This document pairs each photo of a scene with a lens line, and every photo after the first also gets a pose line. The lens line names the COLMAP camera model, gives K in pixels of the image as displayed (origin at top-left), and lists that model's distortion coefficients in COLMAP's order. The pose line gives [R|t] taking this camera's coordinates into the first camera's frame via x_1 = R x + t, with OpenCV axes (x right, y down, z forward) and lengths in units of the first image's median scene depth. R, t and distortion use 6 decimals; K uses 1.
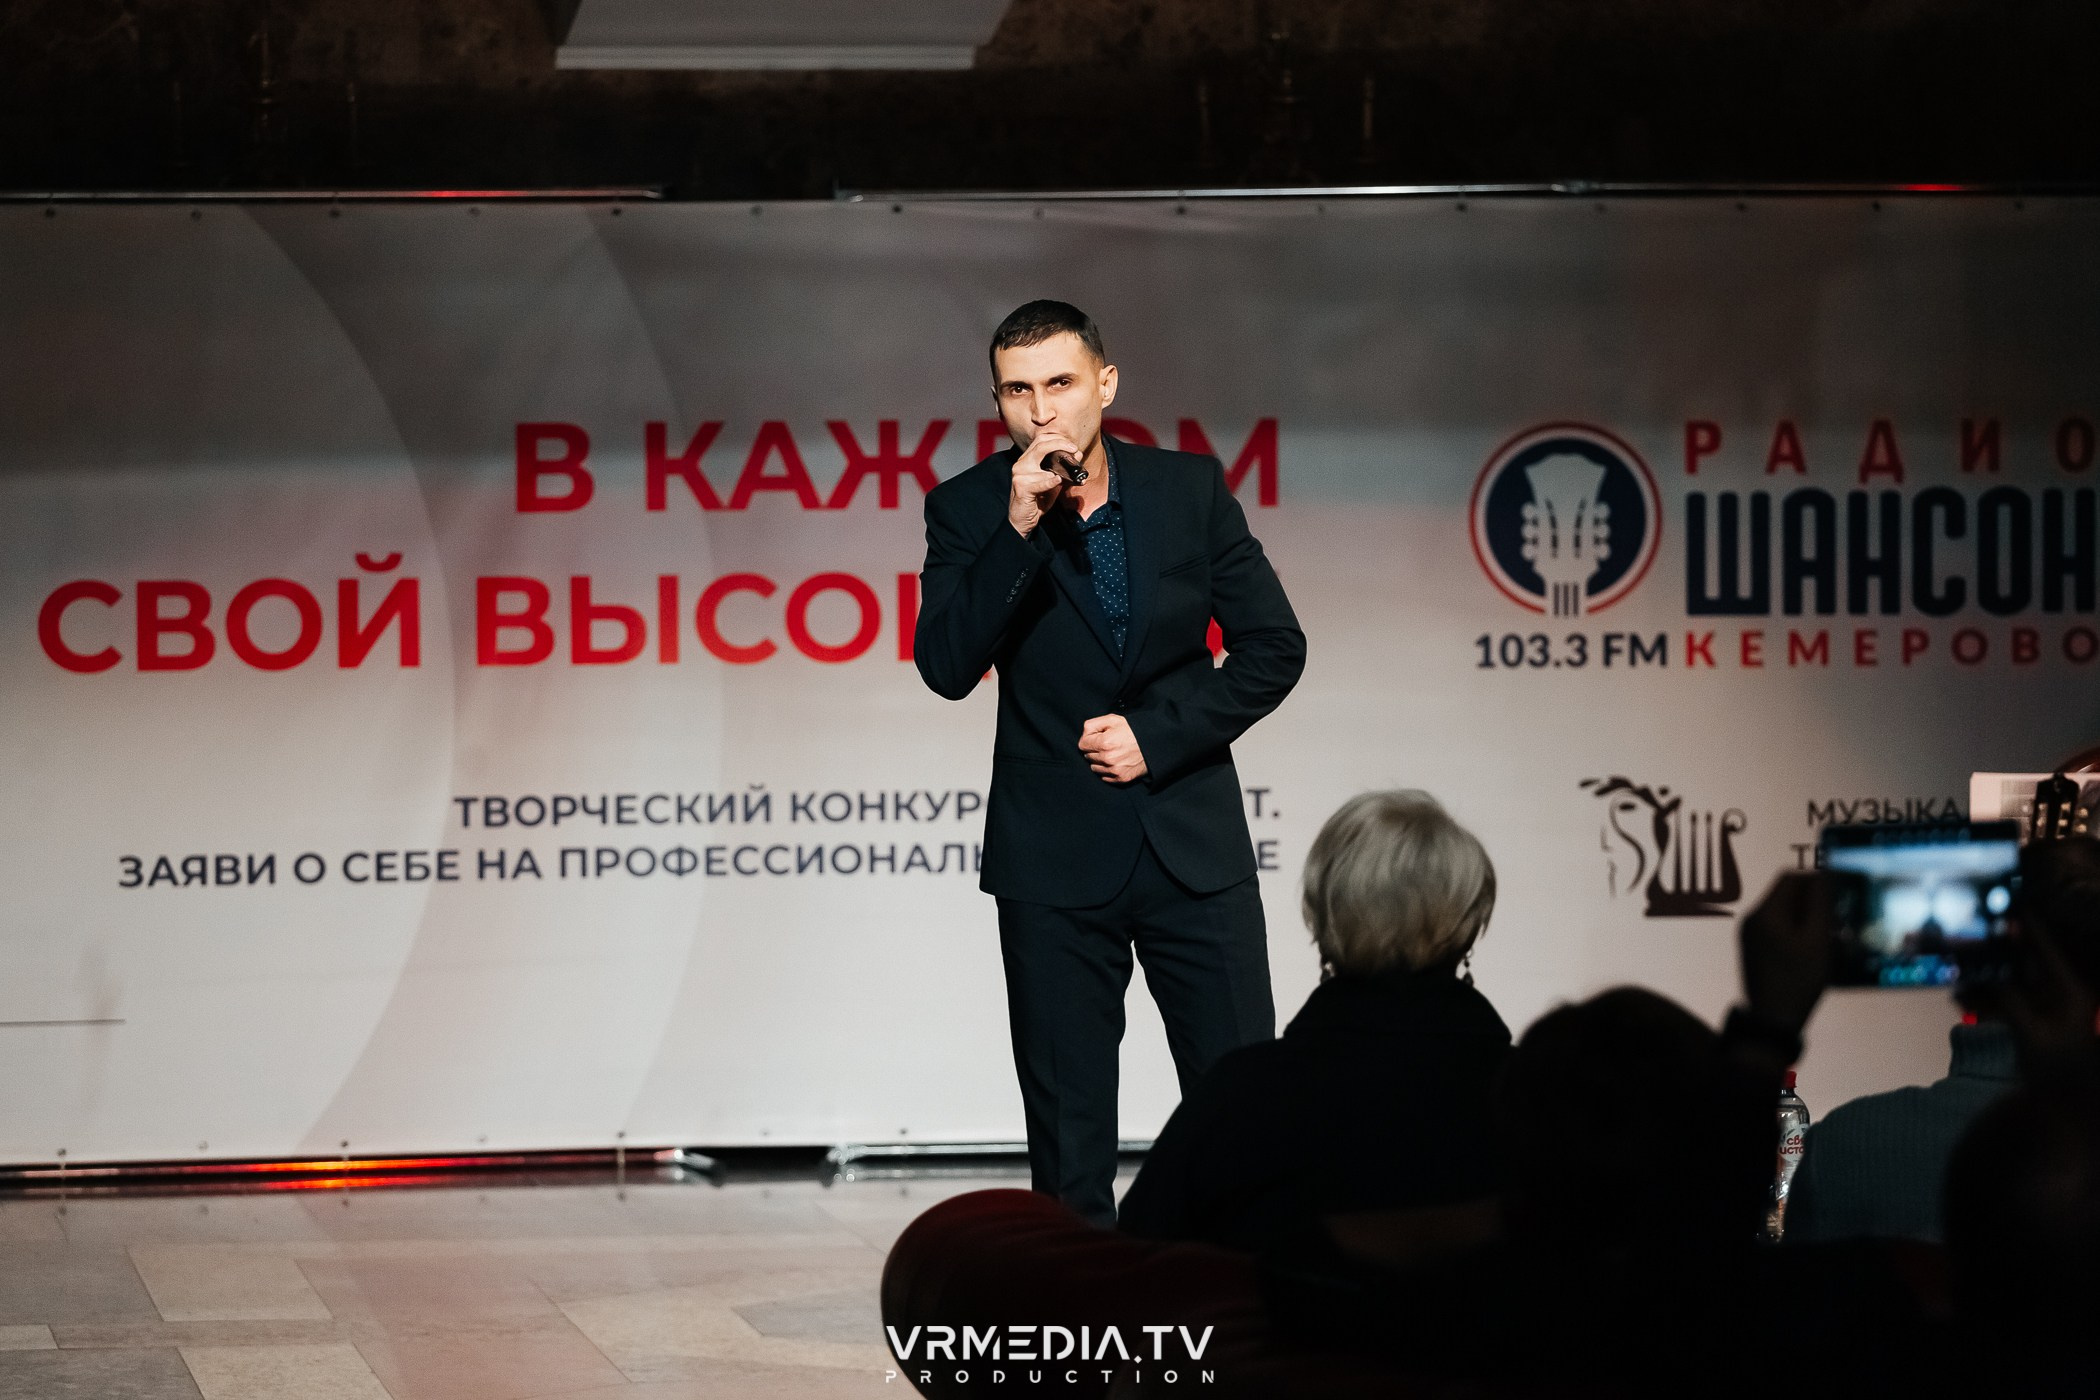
lens RADIAL K [[7997.0, 0, 943.9], [0, 7997.0, 714.0], [0, 0, 1]] dist [-0.031511, 0.000000]
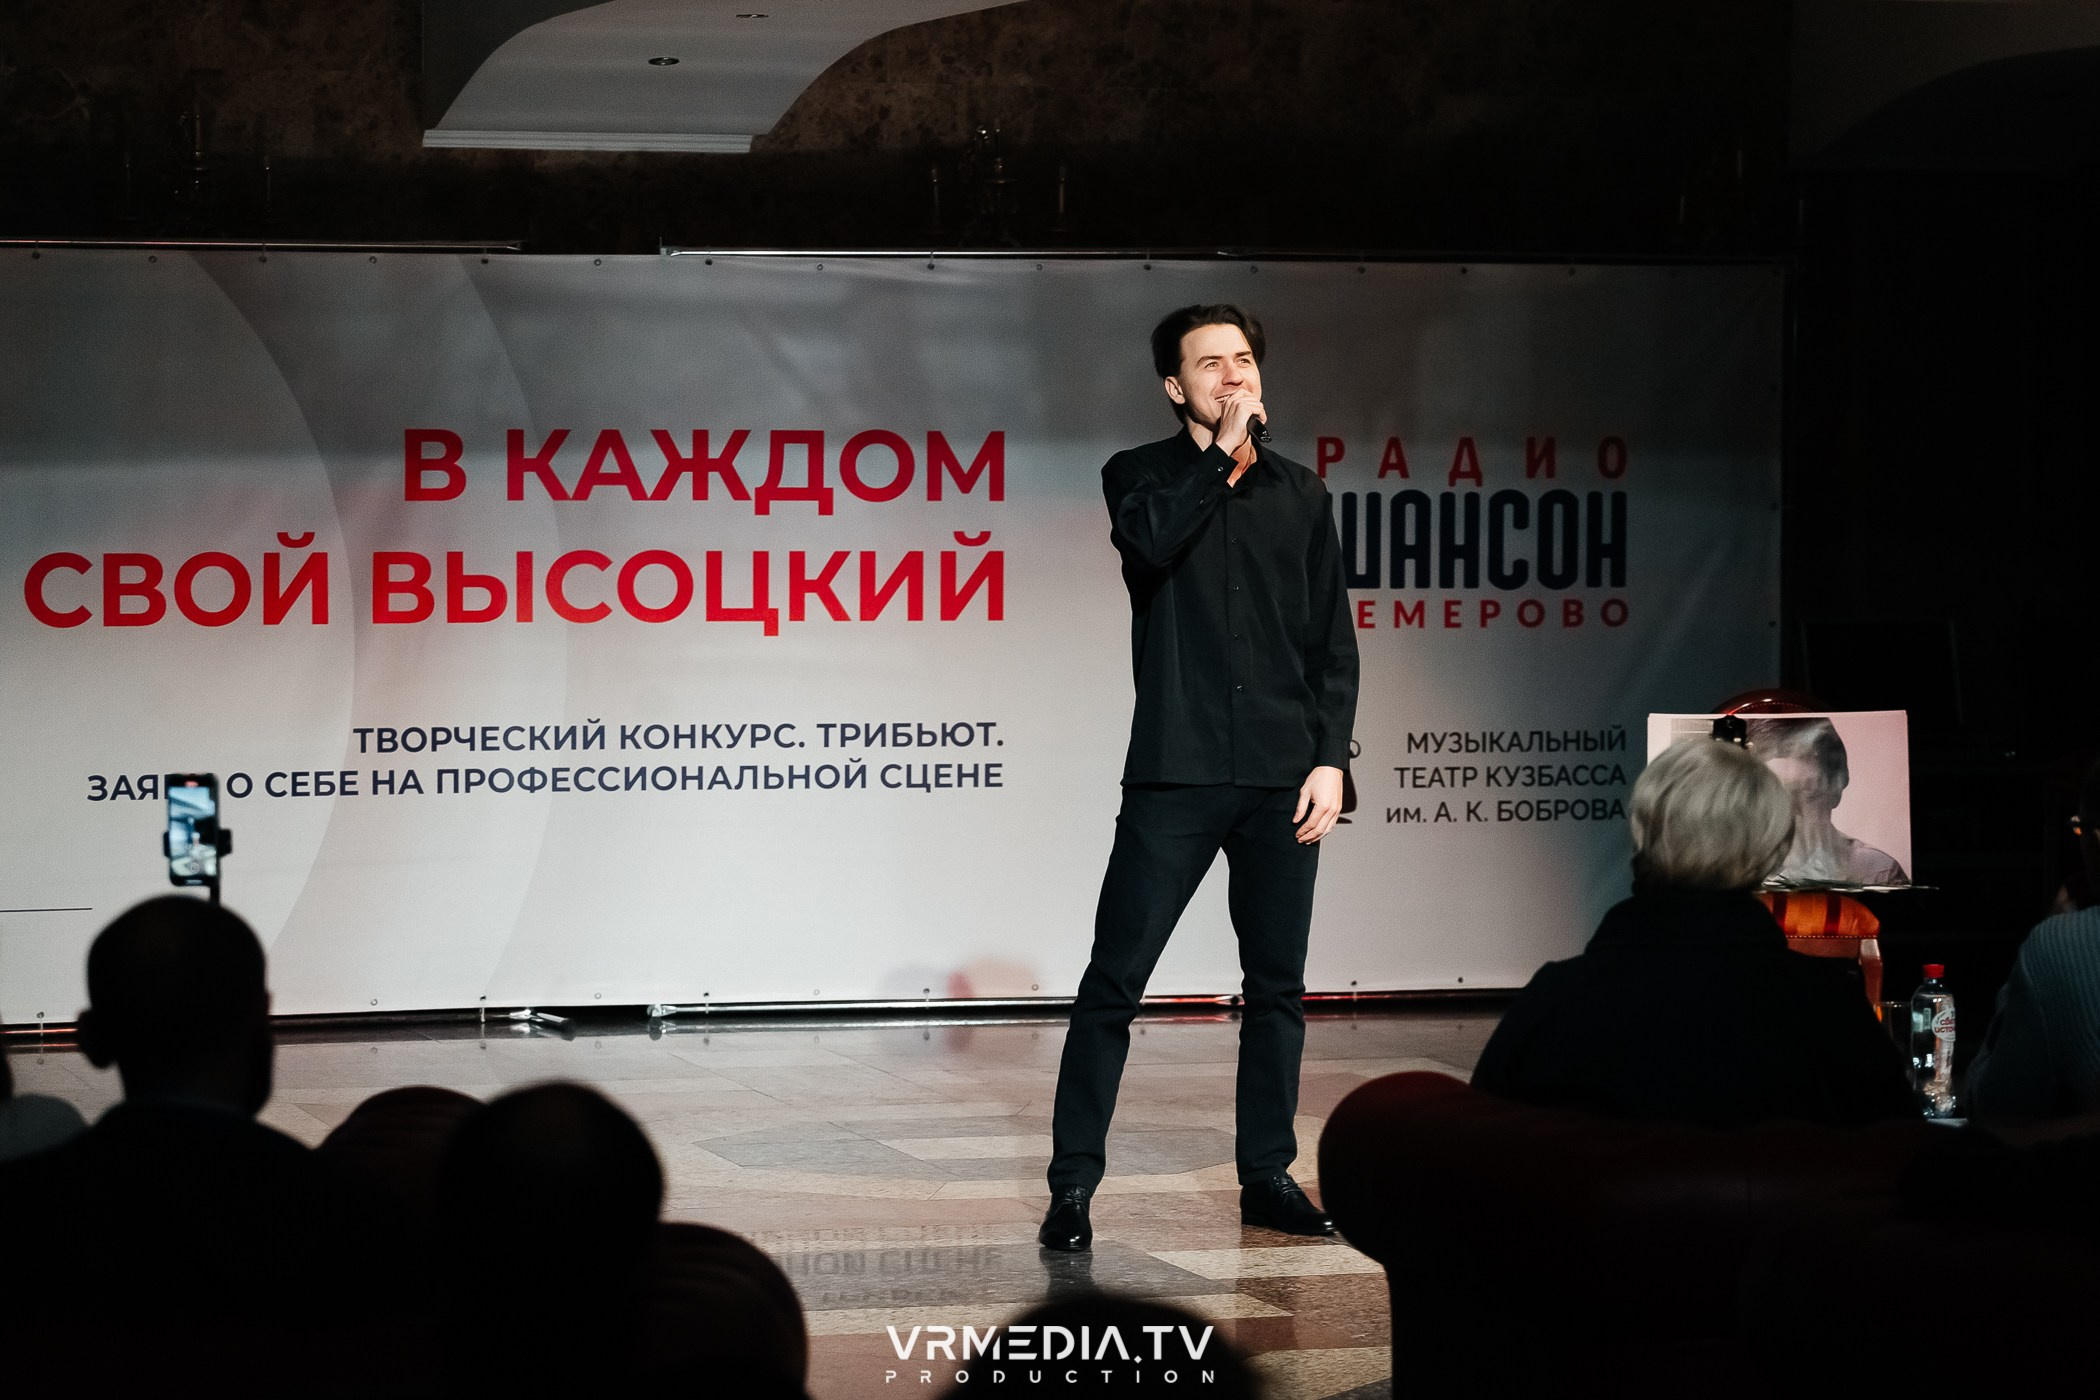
lens RADIAL K [[5868.1, 0, 1093.1], [0, 5868.1, 638.6], [0, 0, 1]] dist [-0.028468, 0.000000]
pose [[0.988364, 0.004230, 0.152048, -0.085521], [-0.003708, 0.999986, -0.003720, -0.000604], [-0.152062, 0.003113, 0.988366, 0.076232]]
